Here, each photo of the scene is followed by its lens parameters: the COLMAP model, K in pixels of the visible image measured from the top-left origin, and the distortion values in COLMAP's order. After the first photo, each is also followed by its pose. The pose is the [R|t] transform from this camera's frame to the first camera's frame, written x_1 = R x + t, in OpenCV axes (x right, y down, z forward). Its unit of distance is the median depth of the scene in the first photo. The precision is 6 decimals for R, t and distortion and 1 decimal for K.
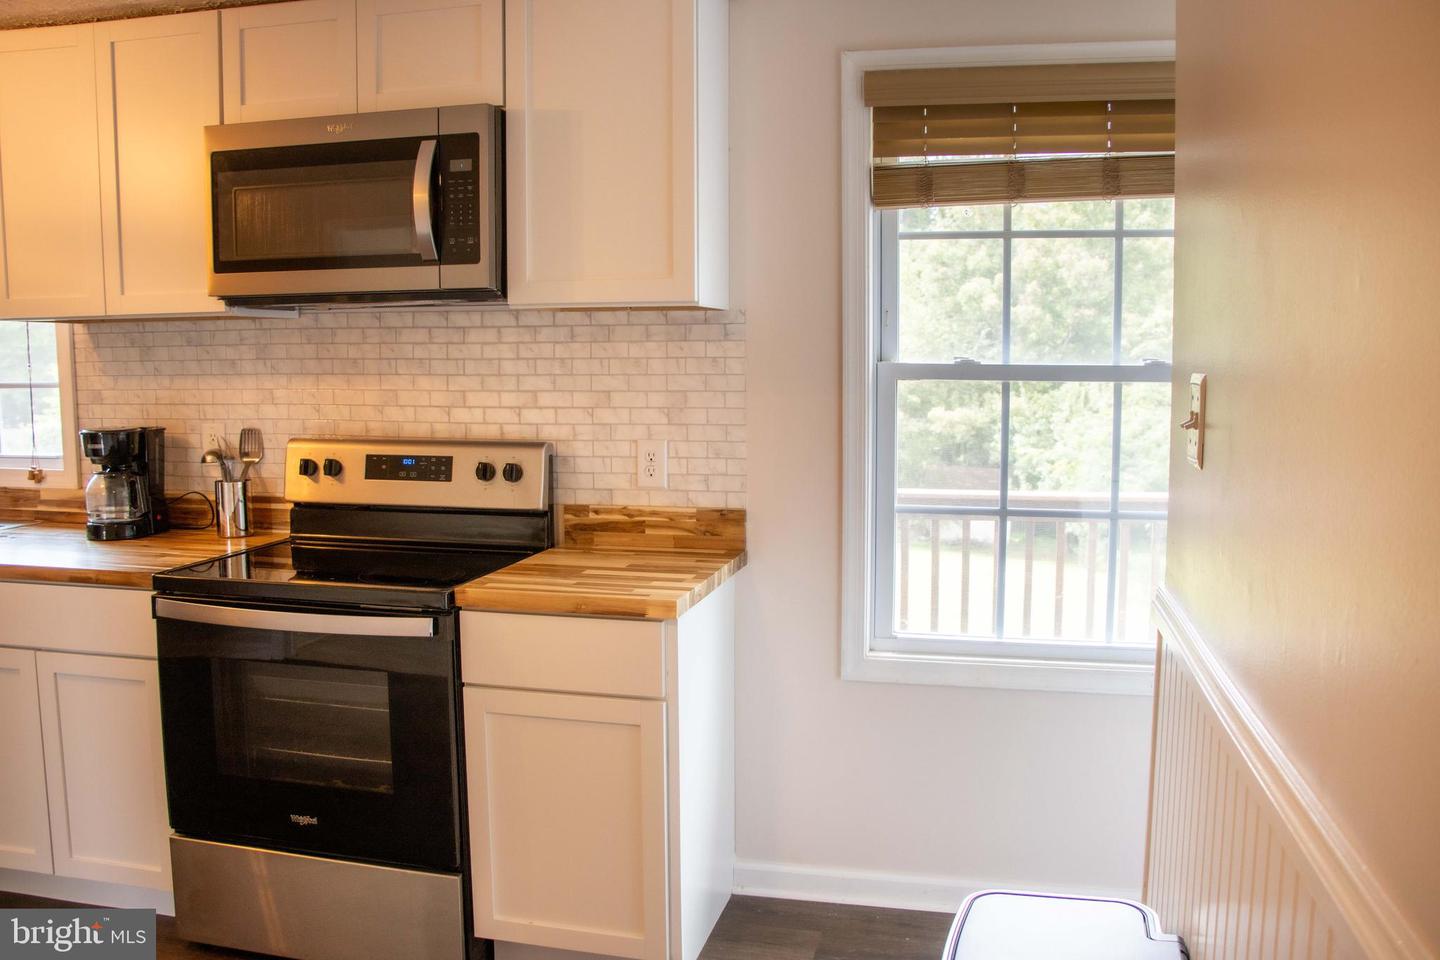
lens RADIAL K [[1200.0, 0, 720.0], [0, 1200.0, 480.0], [0, 0, 1]] dist [-0.188145, 0.159402]
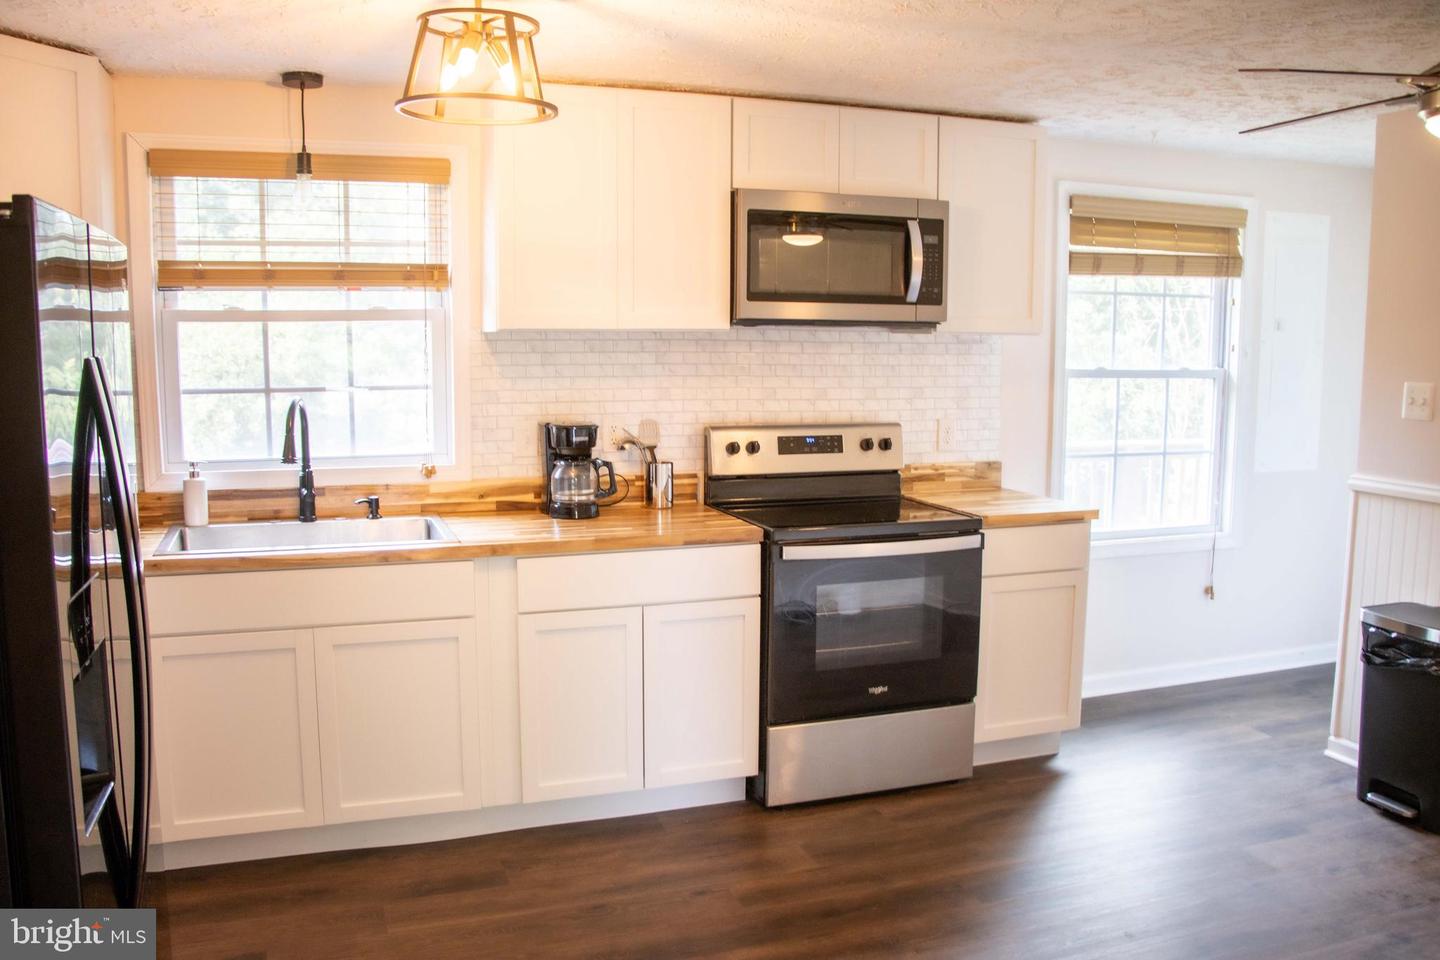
lens RADIAL K [[1200.0, 0, 720.0], [0, 1200.0, 480.0], [0, 0, 1]] dist [-0.188145, 0.159402]
pose [[0.827775, -0.061462, 0.557684, -1.137456], [0.050951, 0.998109, 0.034374, -0.022741], [-0.558743, -0.000039, 0.829341, -0.093703]]
